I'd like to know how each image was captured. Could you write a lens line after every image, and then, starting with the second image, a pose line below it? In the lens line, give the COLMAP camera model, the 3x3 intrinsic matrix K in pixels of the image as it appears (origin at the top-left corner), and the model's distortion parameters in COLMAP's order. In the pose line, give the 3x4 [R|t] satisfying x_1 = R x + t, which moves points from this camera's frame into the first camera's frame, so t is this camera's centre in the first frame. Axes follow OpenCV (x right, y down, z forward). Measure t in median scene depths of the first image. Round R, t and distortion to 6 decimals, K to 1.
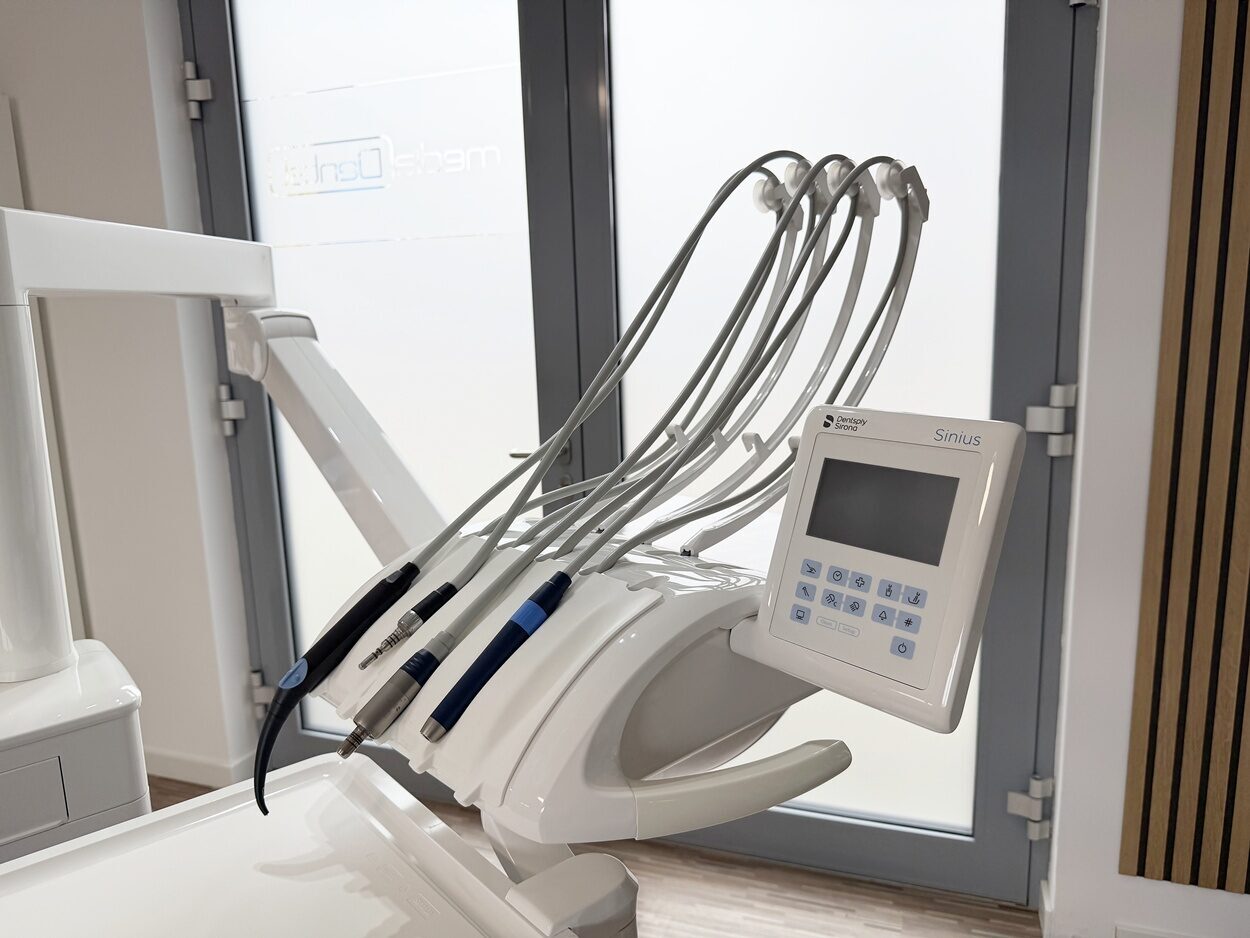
lens RADIAL K [[865.4, 0, 642.2], [0, 865.4, 468.0], [0, 0, 1]] dist [0.087489, -0.094915]
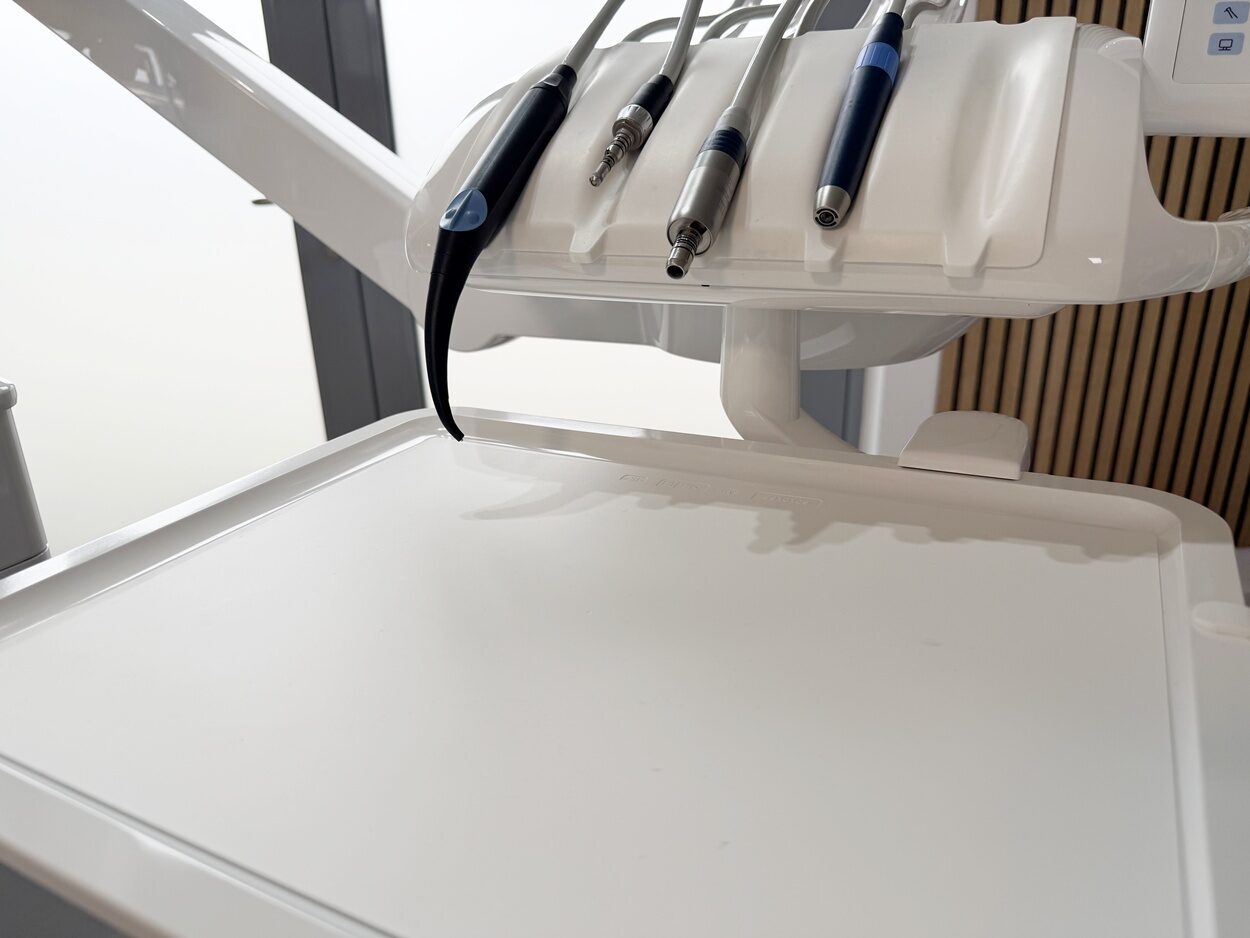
lens RADIAL K [[865.4, 0, 642.2], [0, 865.4, 468.0], [0, 0, 1]] dist [0.087489, -0.094915]
pose [[0.914626, -0.133892, 0.381487, -0.626559], [0.066797, 0.980647, 0.184036, 0.355998], [-0.398745, -0.142842, 0.905869, 0.455814]]
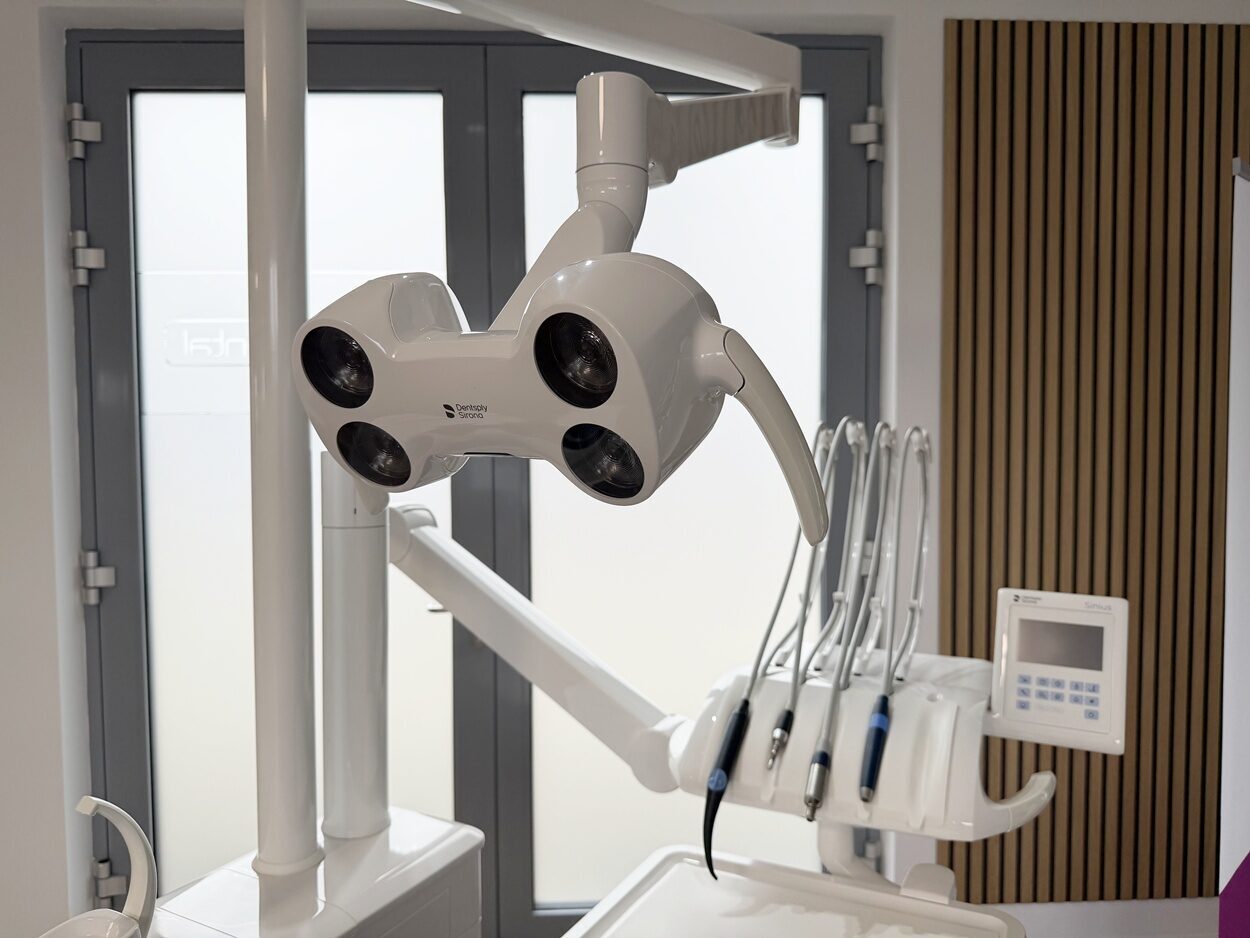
lens RADIAL K [[885.2, 0, 625.0], [0, 885.2, 469.0], [0, 0, 1]] dist [0.045717, -0.102449]
pose [[0.925319, 0.006588, 0.379132, -1.319897], [0.047664, 0.989898, -0.133529, -0.116451], [-0.376181, 0.141628, 0.915658, -0.481867]]
